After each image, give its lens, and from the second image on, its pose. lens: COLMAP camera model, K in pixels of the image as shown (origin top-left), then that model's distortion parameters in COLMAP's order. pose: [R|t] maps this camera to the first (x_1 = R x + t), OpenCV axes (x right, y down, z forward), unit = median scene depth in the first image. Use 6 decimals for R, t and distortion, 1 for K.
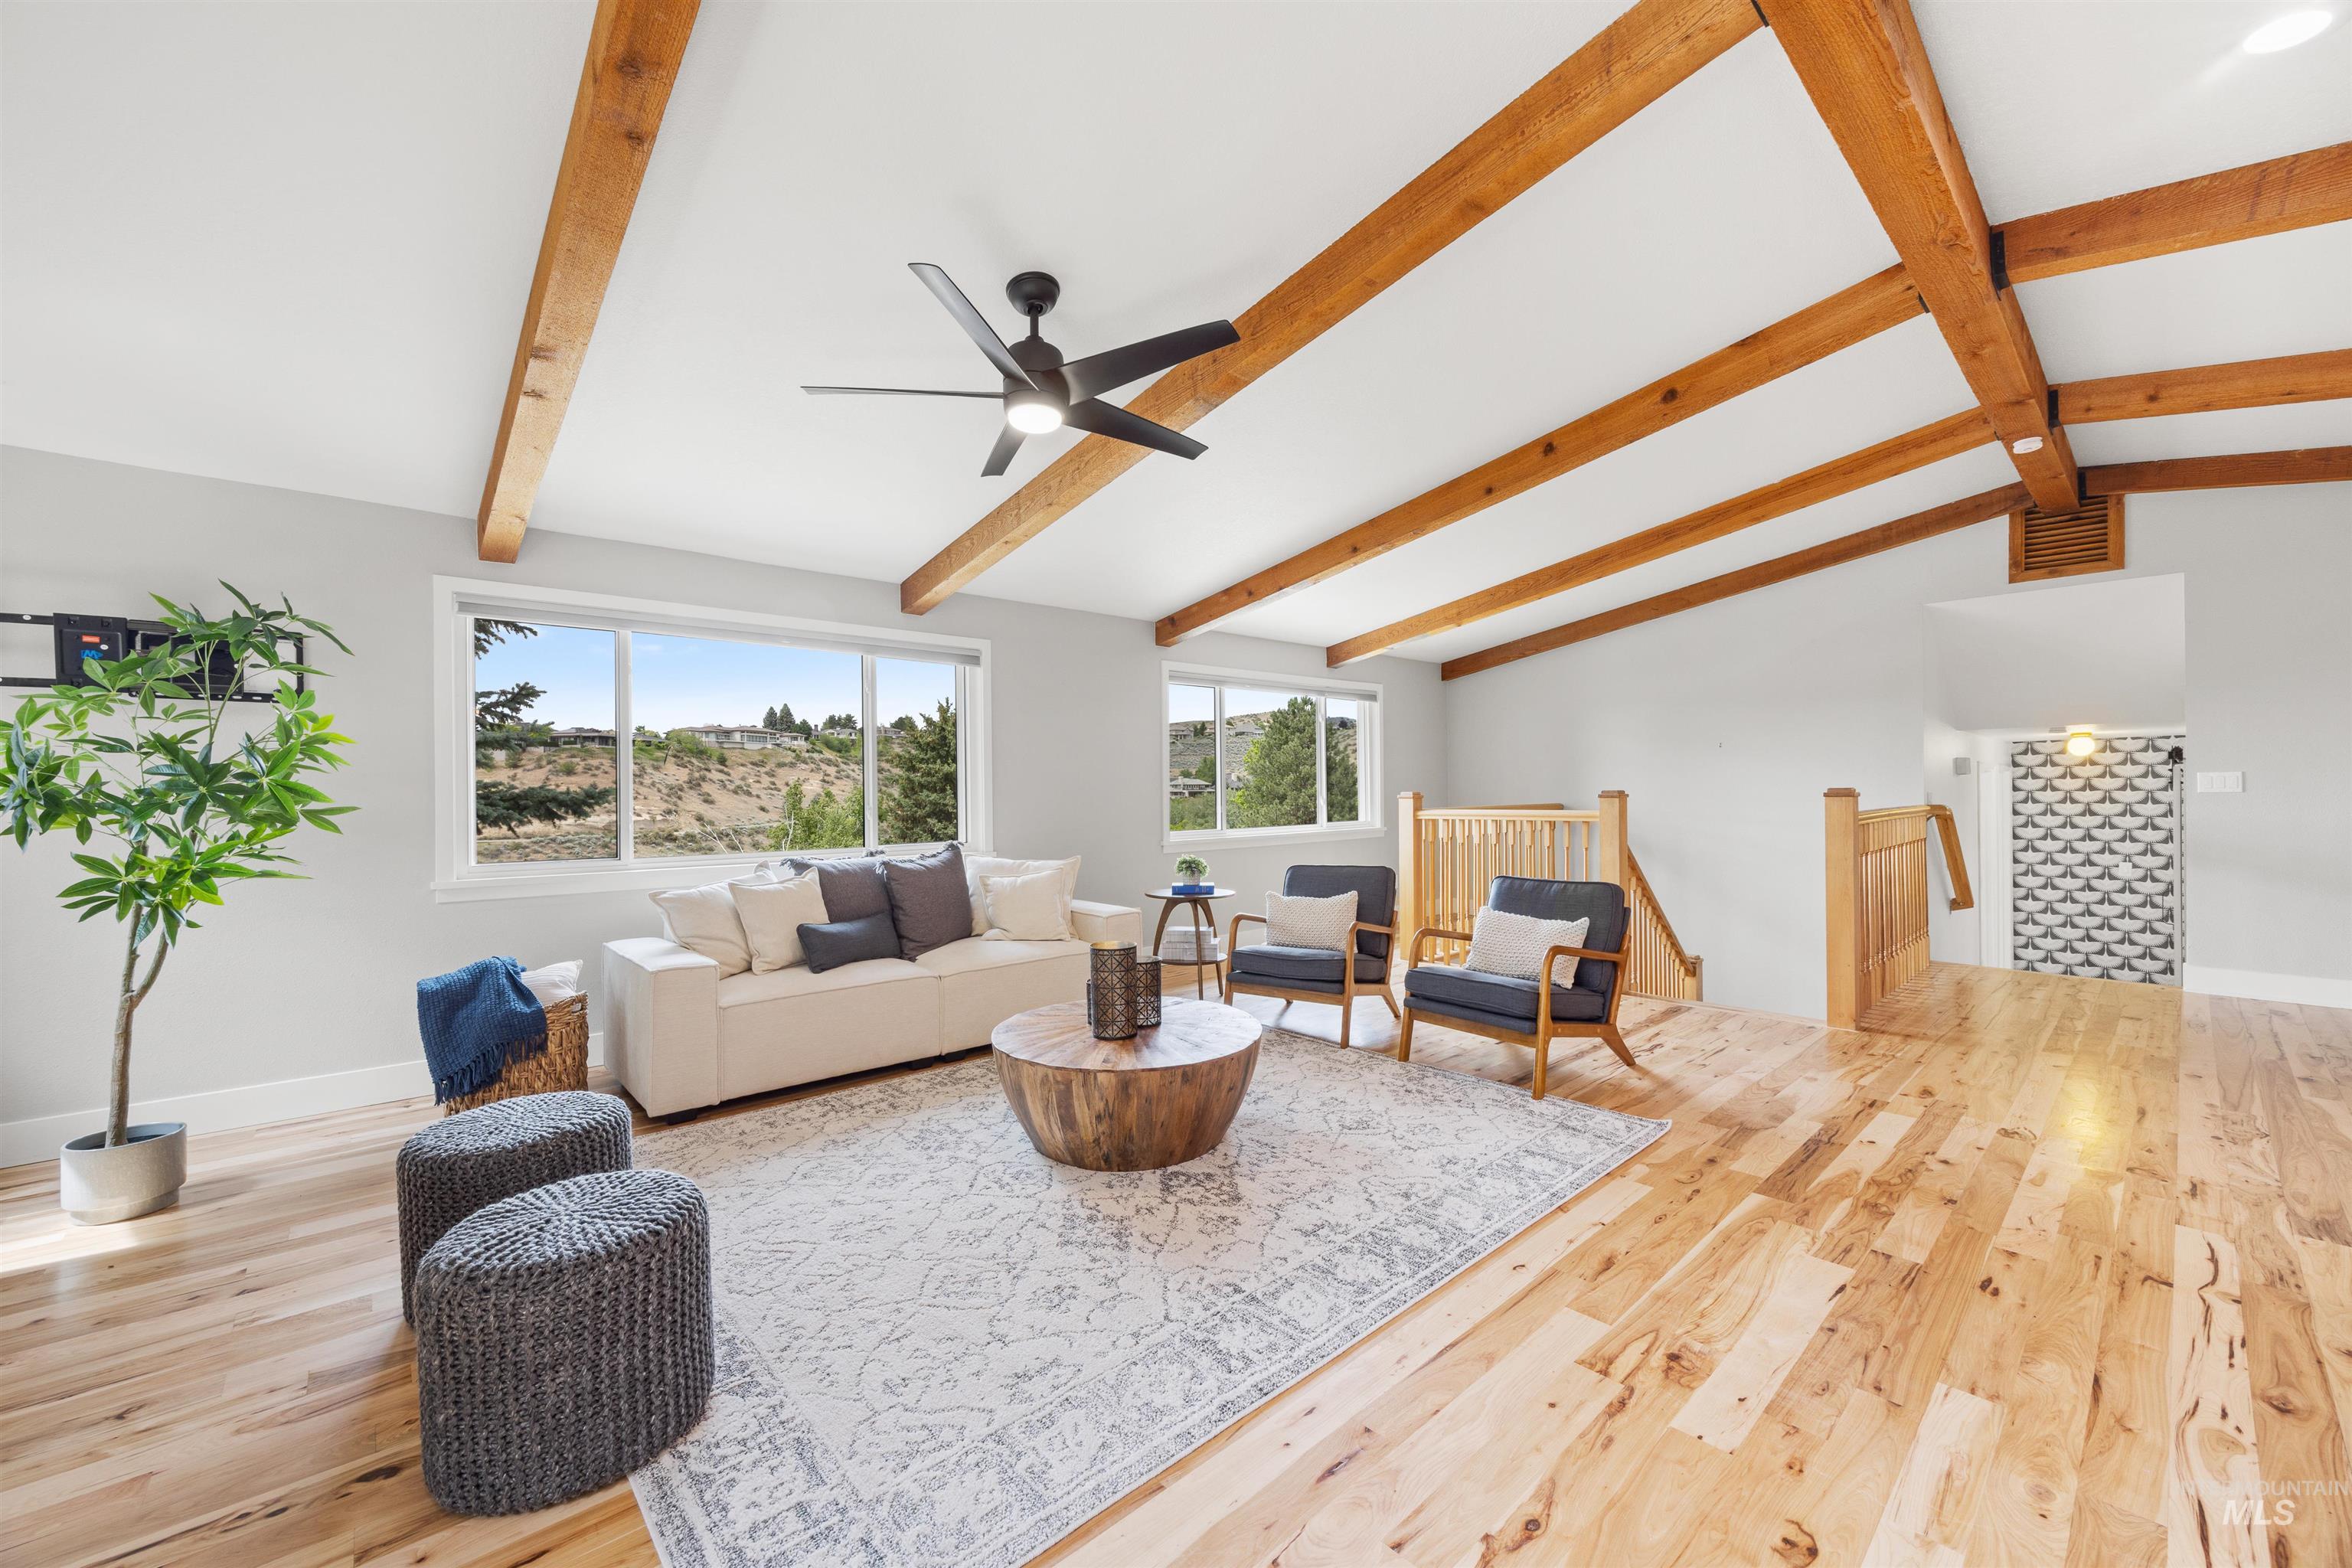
lens RADIAL K [[906.7, 0, 1163.4], [0, 906.7, 801.8], [0, 0, 1]] dist [0.001291, 0.000221]
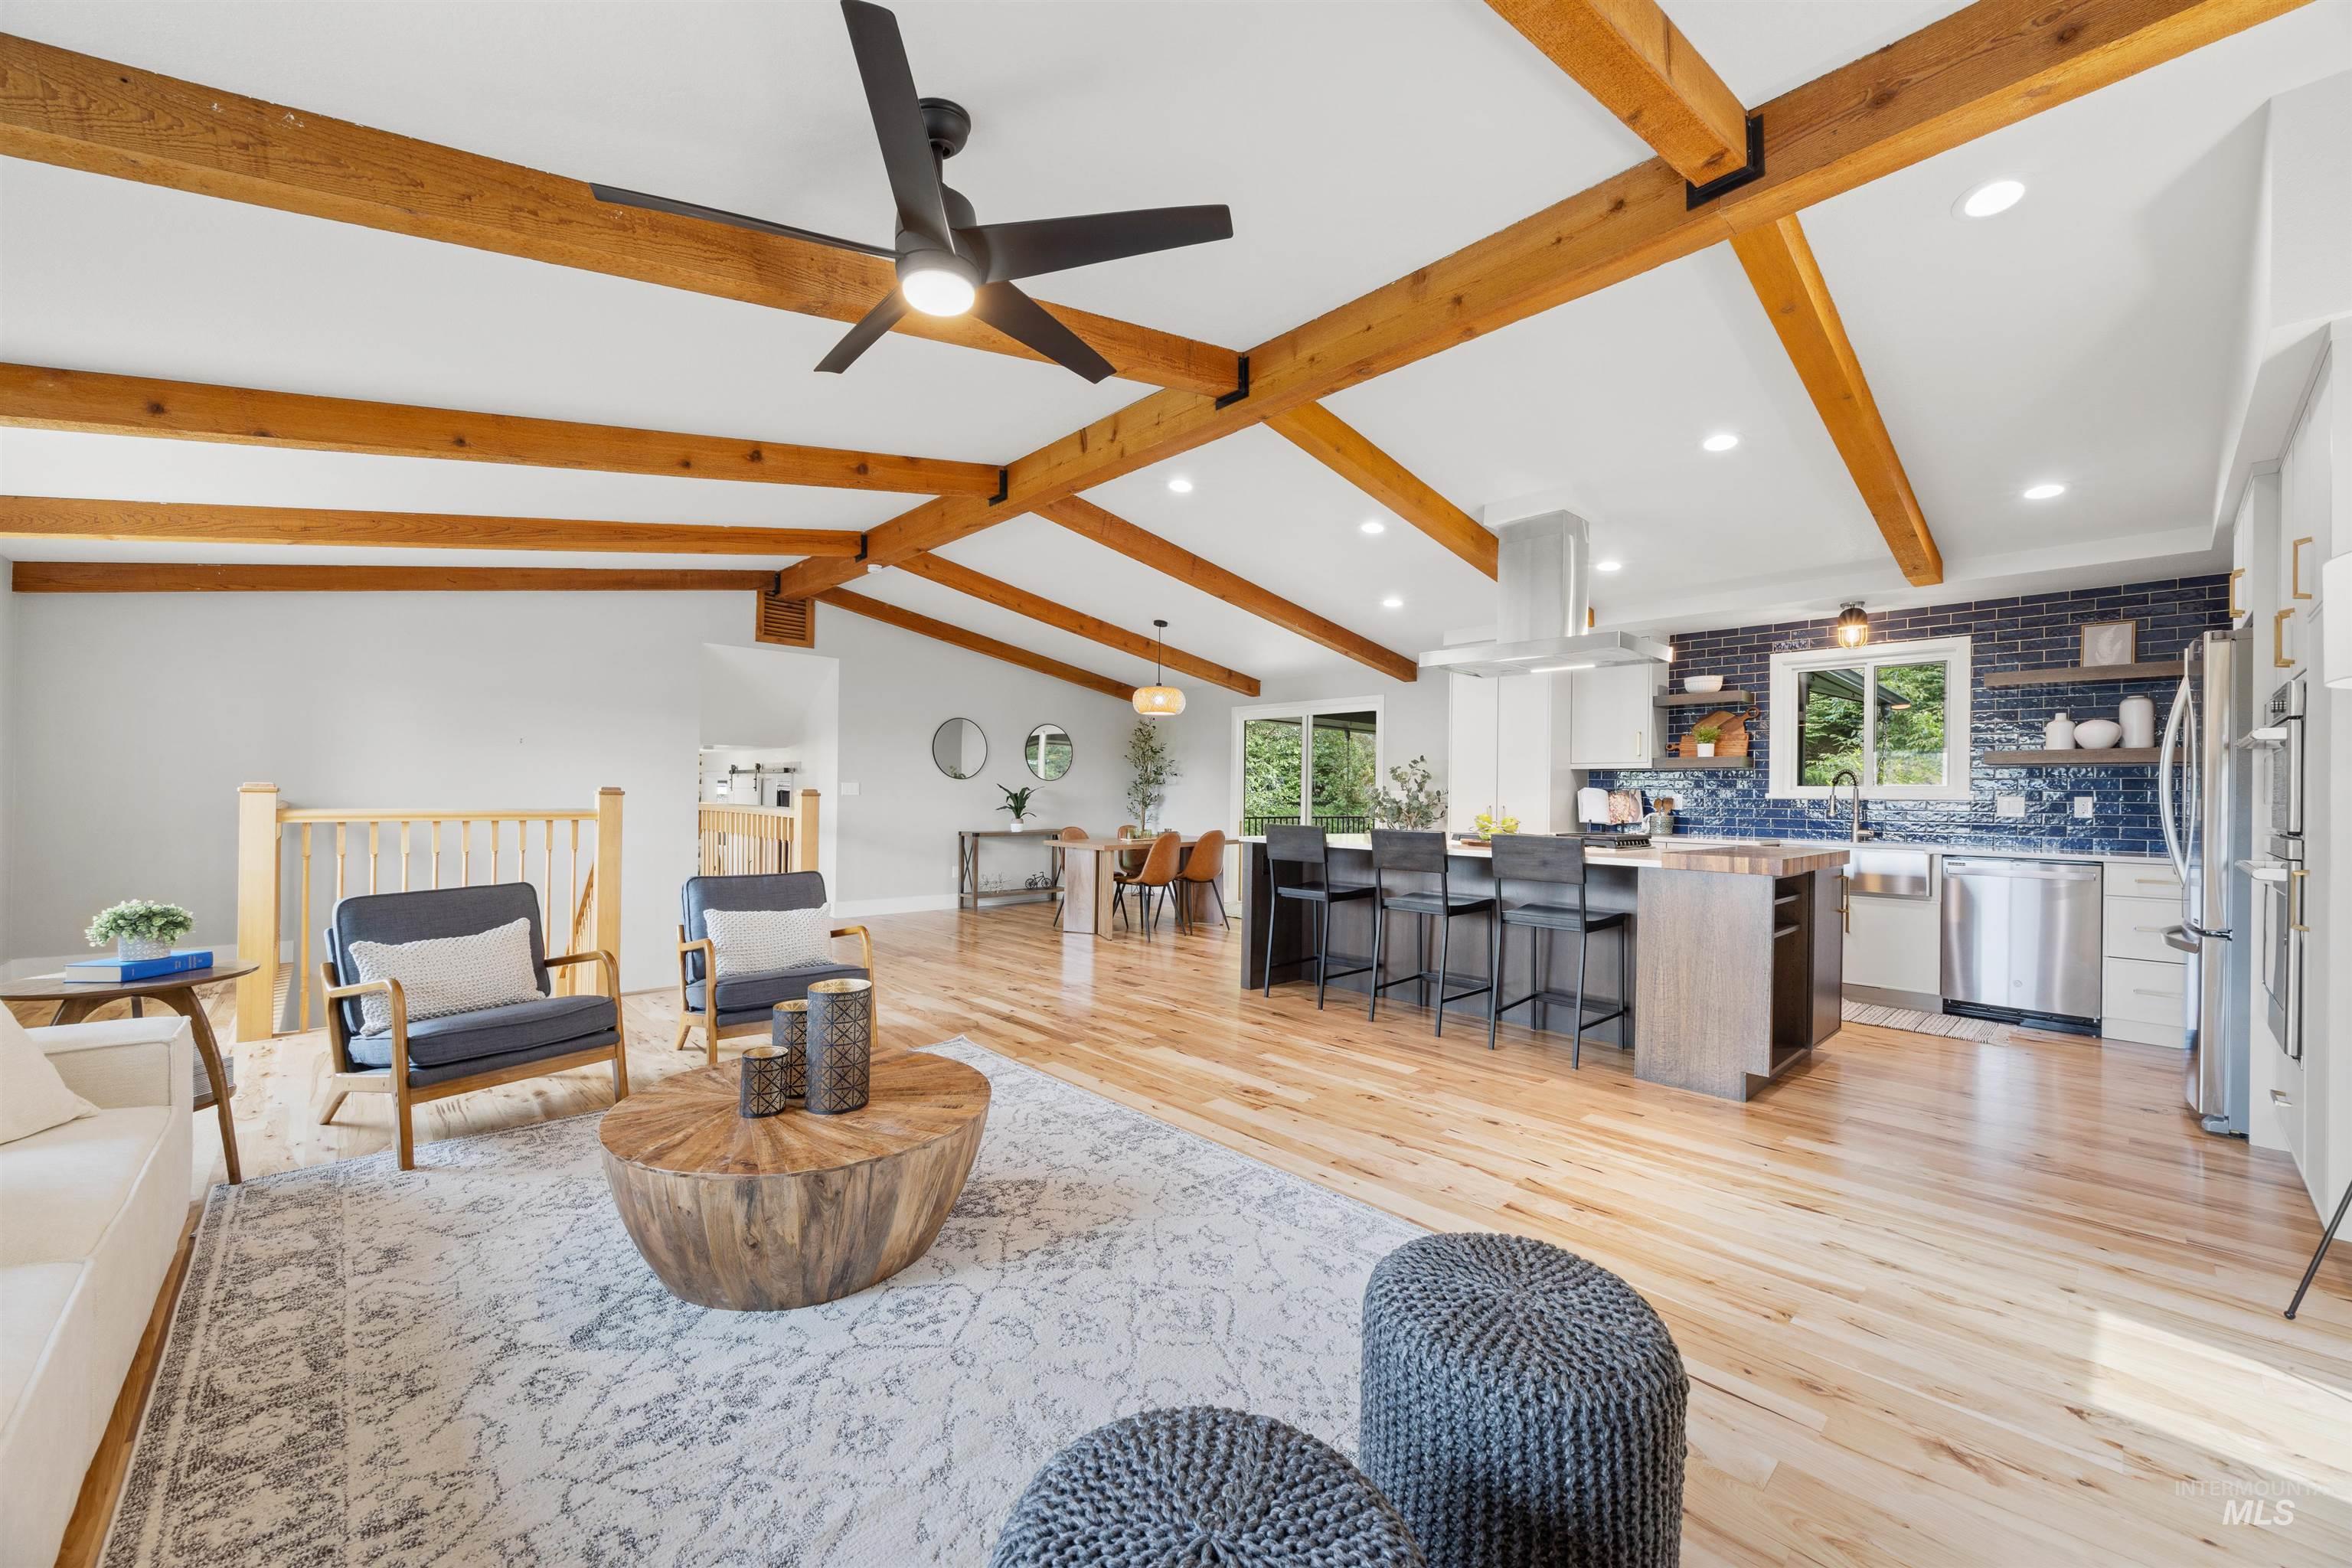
lens RADIAL K [[906.7, 0, 1165.9], [0, 906.7, 787.0], [0, 0, 1]] dist [0.001291, 0.000221]
pose [[-0.021526, 0.018765, 0.999592, -1.009836], [-0.002387, 0.999820, -0.018821, 0.009368], [-0.999765, -0.002791, -0.021477, 0.915209]]
